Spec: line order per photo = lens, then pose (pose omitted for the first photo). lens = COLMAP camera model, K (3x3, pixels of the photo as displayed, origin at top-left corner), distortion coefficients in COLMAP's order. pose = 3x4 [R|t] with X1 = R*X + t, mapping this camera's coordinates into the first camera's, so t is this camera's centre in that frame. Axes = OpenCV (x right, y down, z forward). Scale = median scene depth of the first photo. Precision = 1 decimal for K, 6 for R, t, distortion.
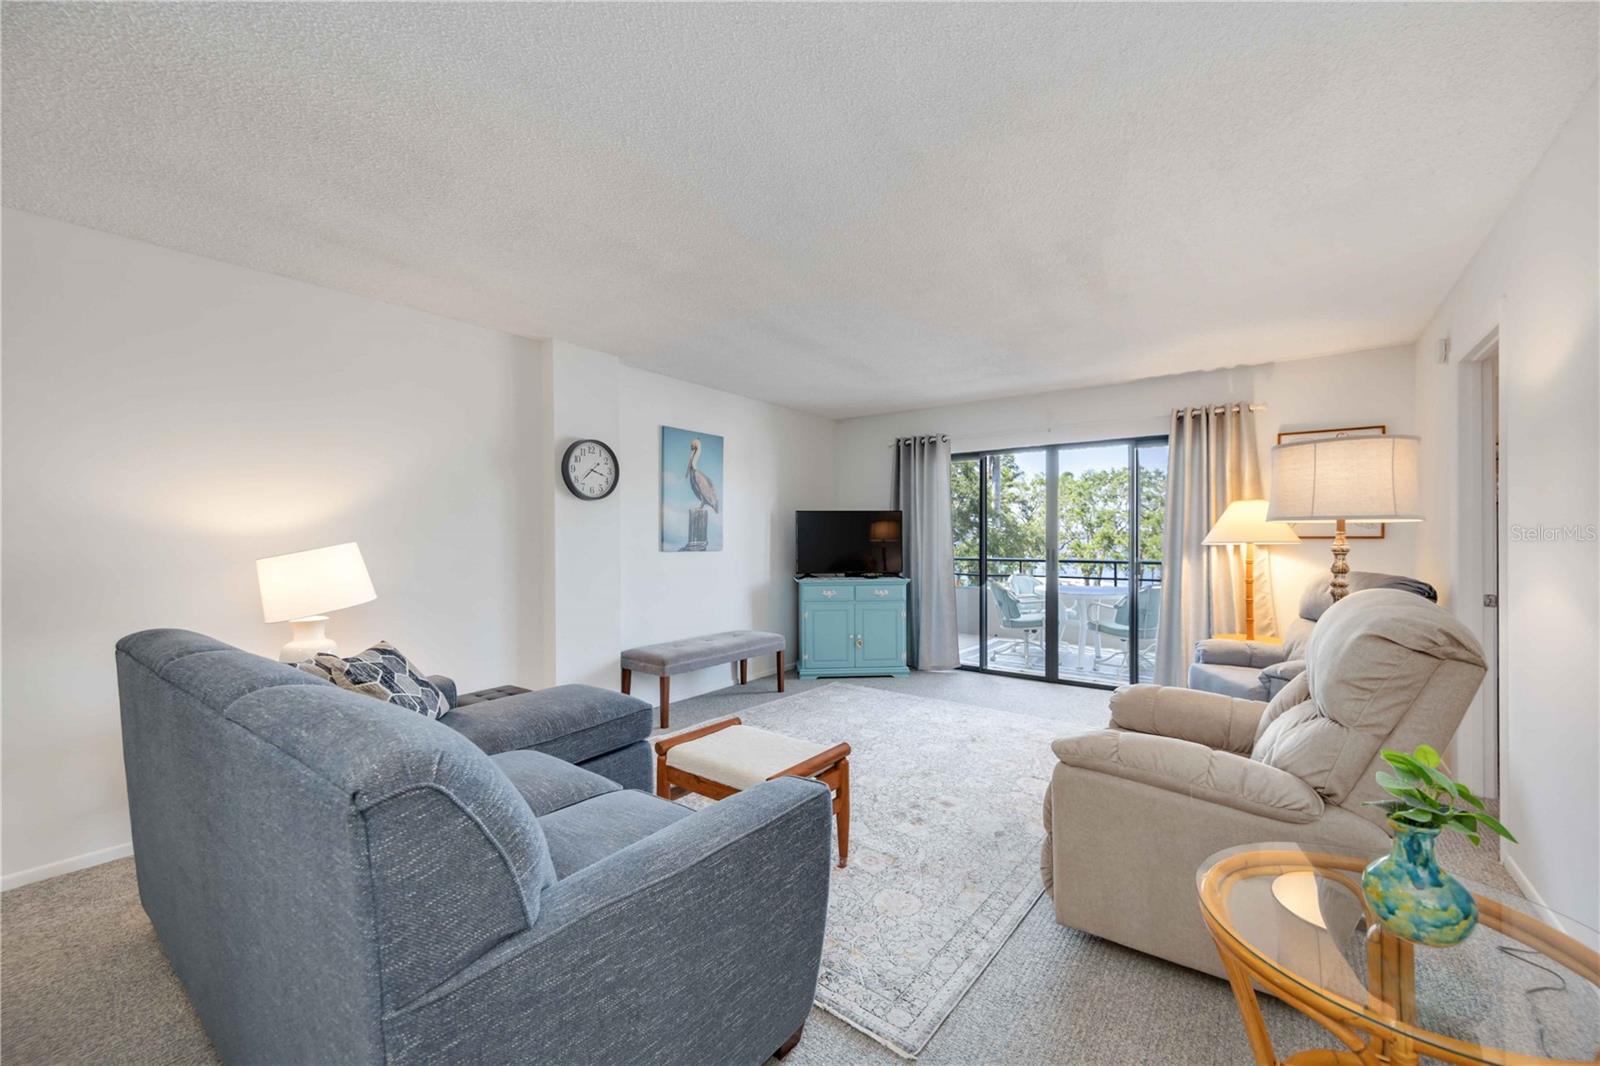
lens RADIAL K [[637.5, 0, 798.8], [0, 637.5, 537.2], [0, 0, 1]] dist [0.019230, 0.000026]
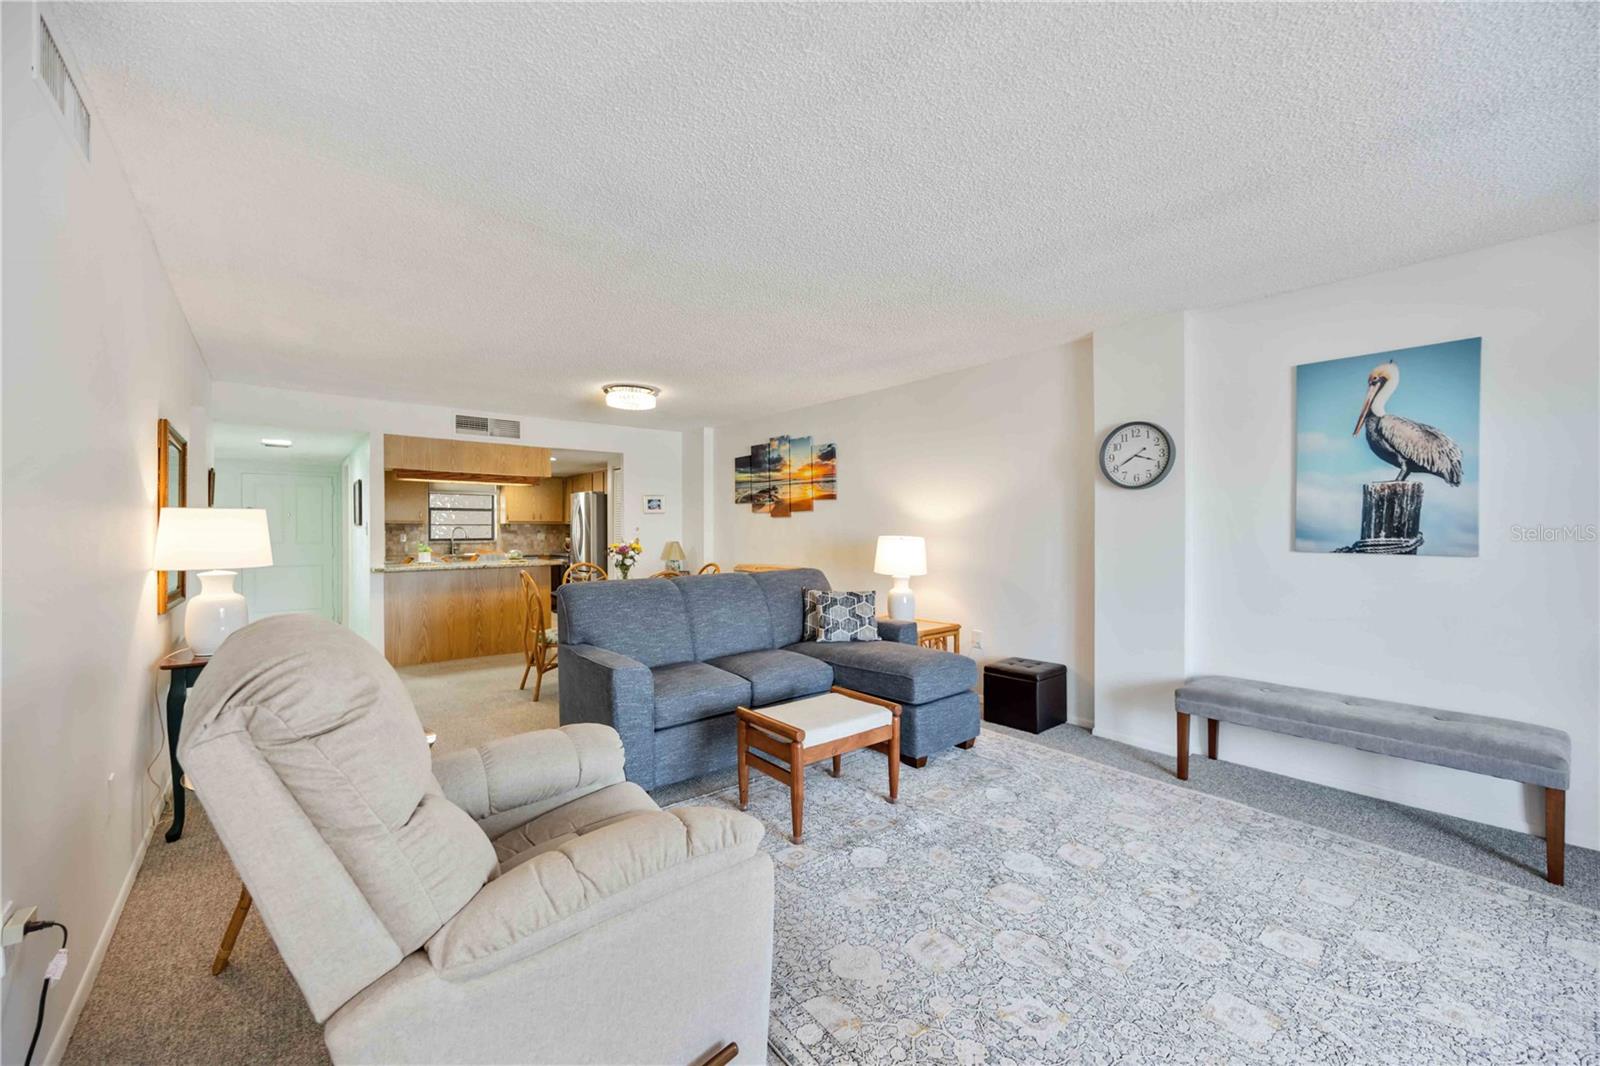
lens RADIAL K [[620.1, 0, 800.0], [0, 620.1, 533.0], [0, 0, 1]] dist [-0.003554, -0.000084]
pose [[-0.226205, 0.009923, -0.974029, 0.521097], [0.003441, 0.999950, 0.009388, -0.005223], [0.974074, -0.001228, -0.226228, 0.608210]]
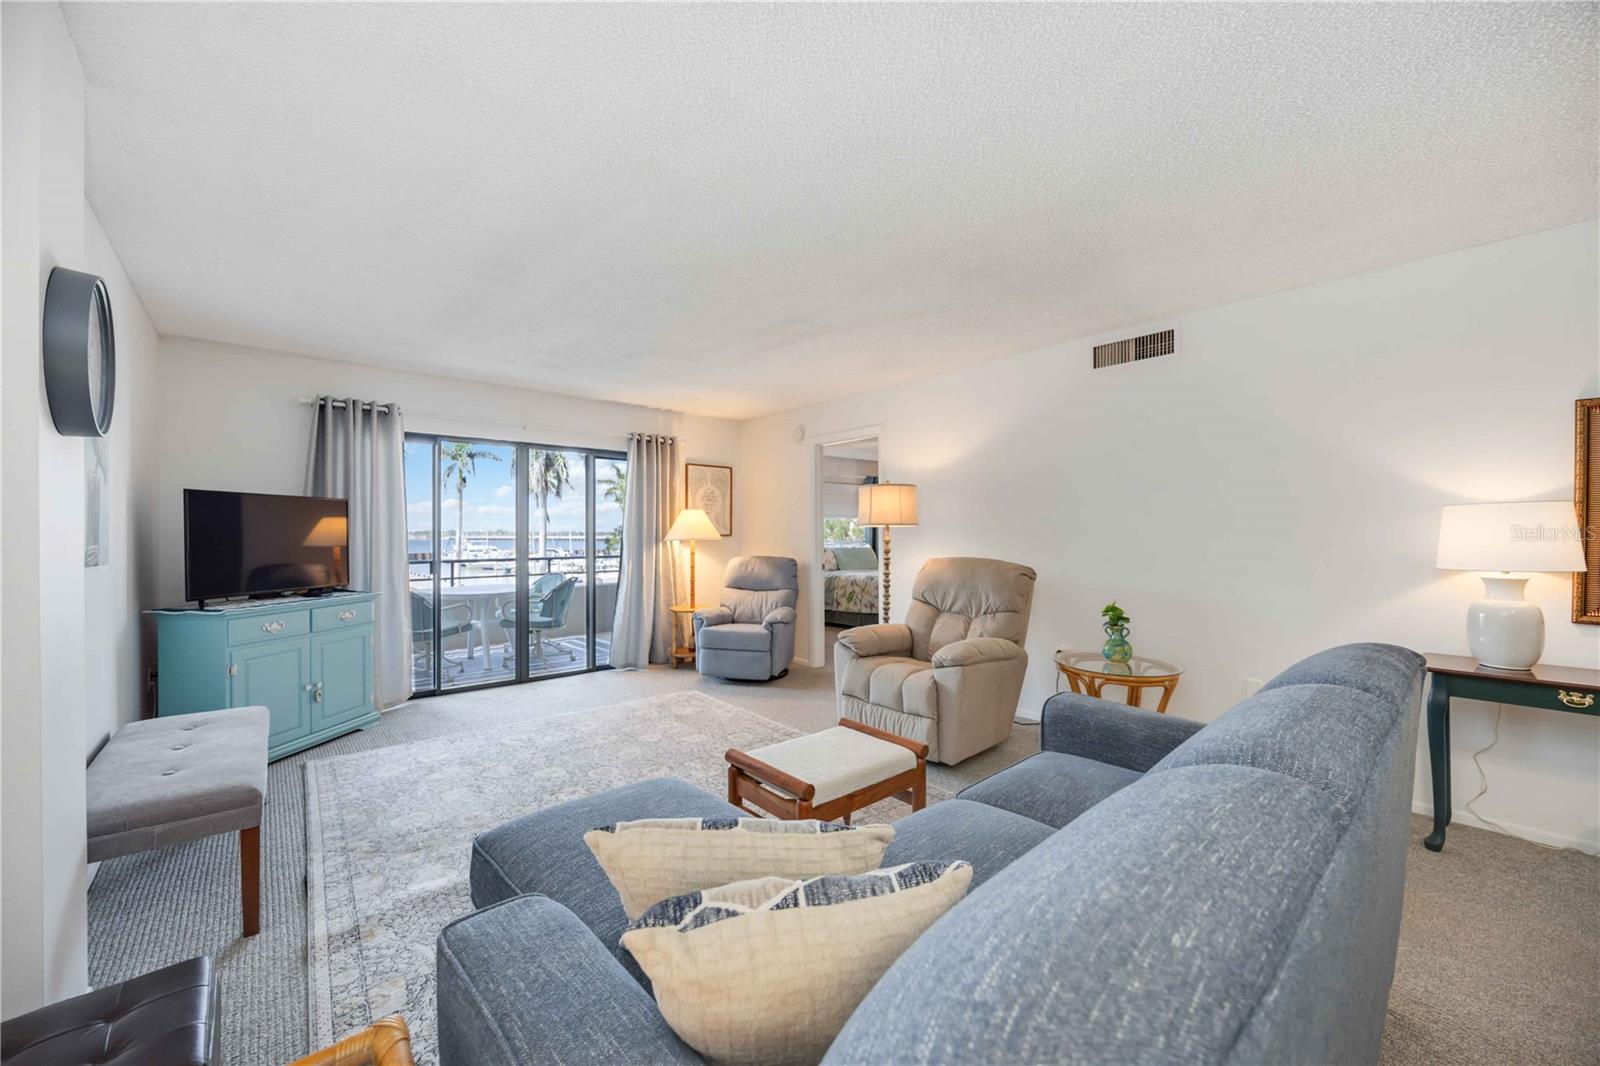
lens RADIAL K [[617.5, 0, 797.8], [0, 617.5, 534.2], [0, 0, 1]] dist [0.000450, -0.000118]
pose [[0.210427, 0.002059, 0.977607, -0.489960], [0.002129, 0.999994, -0.002565, 0.001108], [-0.977607, 0.002621, 0.210421, 0.420393]]
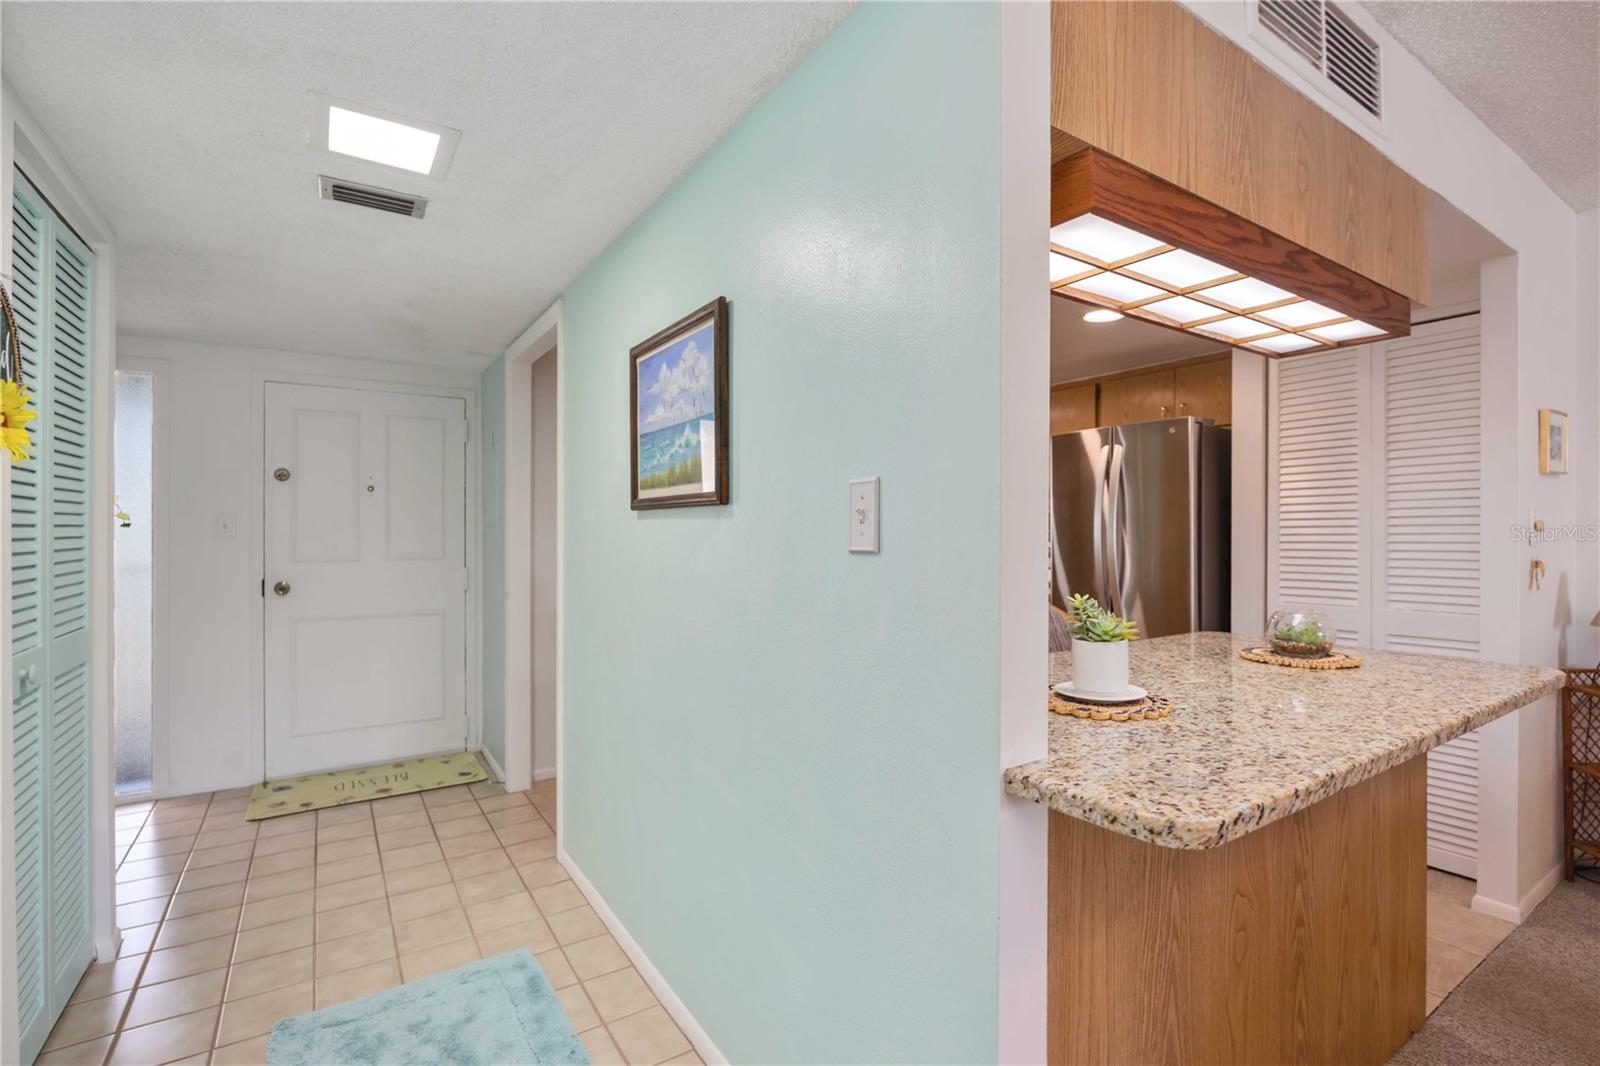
lens RADIAL K [[738.7, 0, 800.0], [0, 738.7, 533.0], [0, 0, 1]] dist [-0.011869, -0.000400]
pose [[-0.340250, 0.007391, -0.940306, -0.190872], [0.000769, 0.999971, 0.007582, -0.001452], [0.940335, 0.001857, -0.340246, -0.390741]]
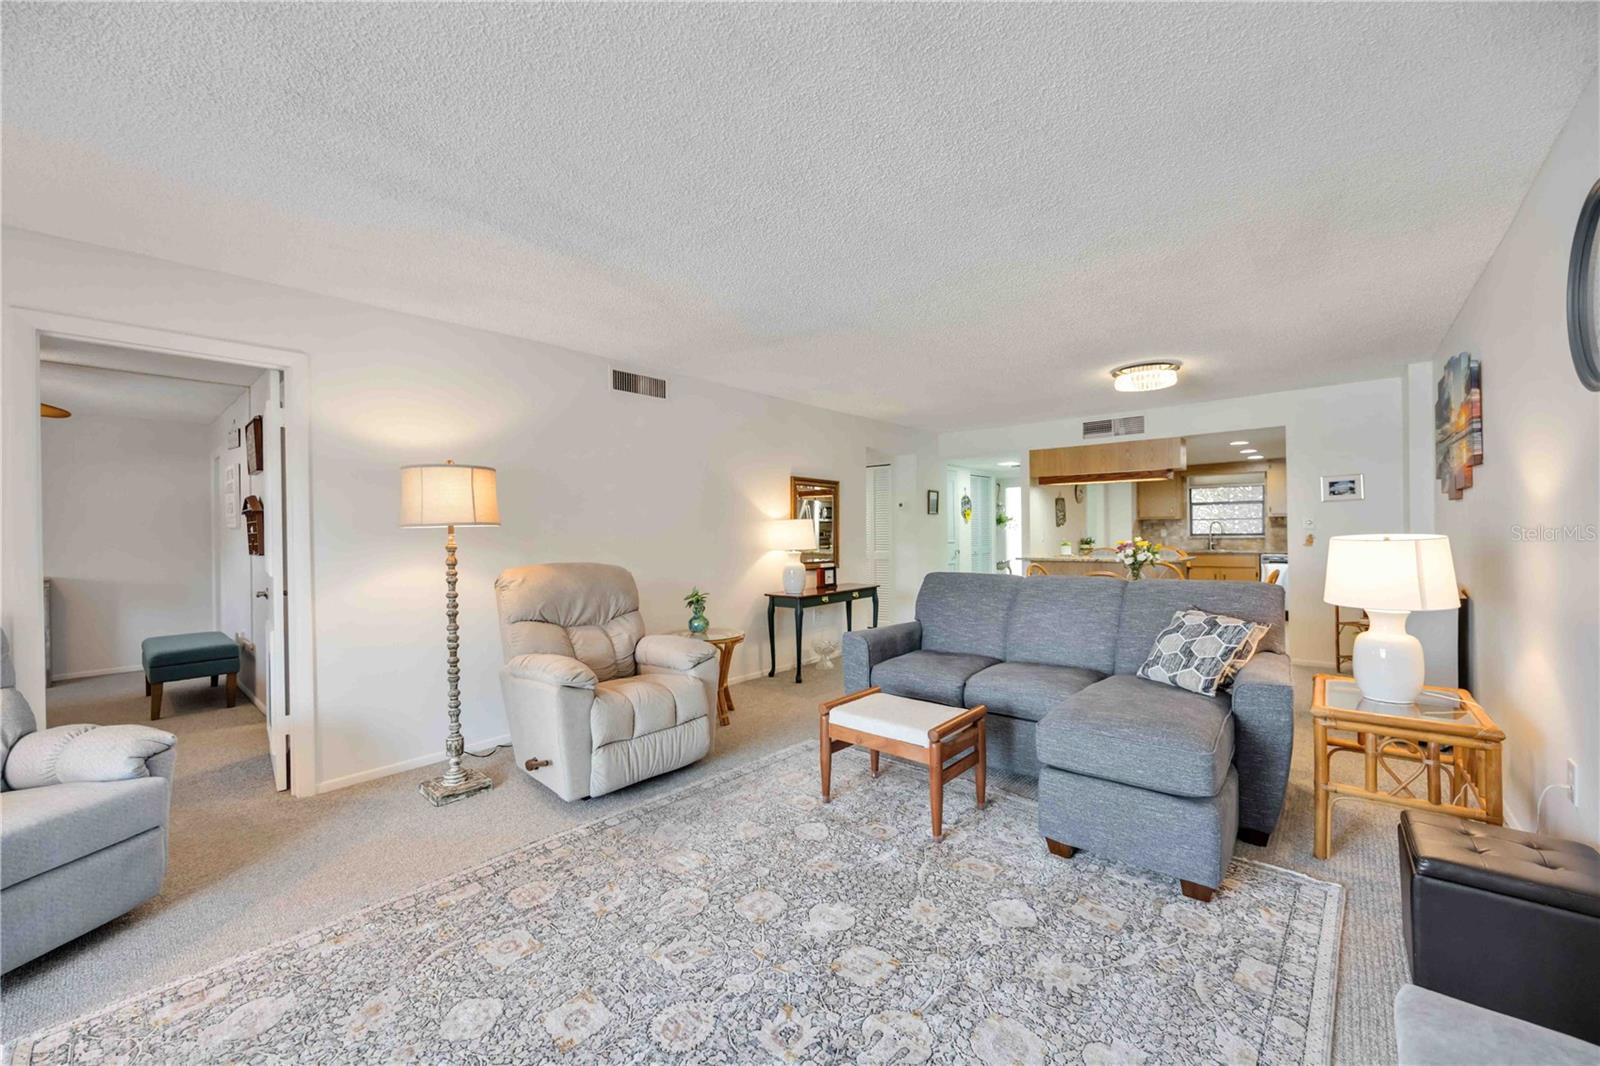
lens RADIAL K [[622.5, 0, 794.8], [0, 622.5, 529.4], [0, 0, 1]] dist [-0.002928, -0.000108]
pose [[-0.997258, 0.017537, 0.071899, 0.020687], [0.017336, 0.999844, -0.003412, -0.001970], [-0.071948, -0.002157, -0.997406, 1.071106]]
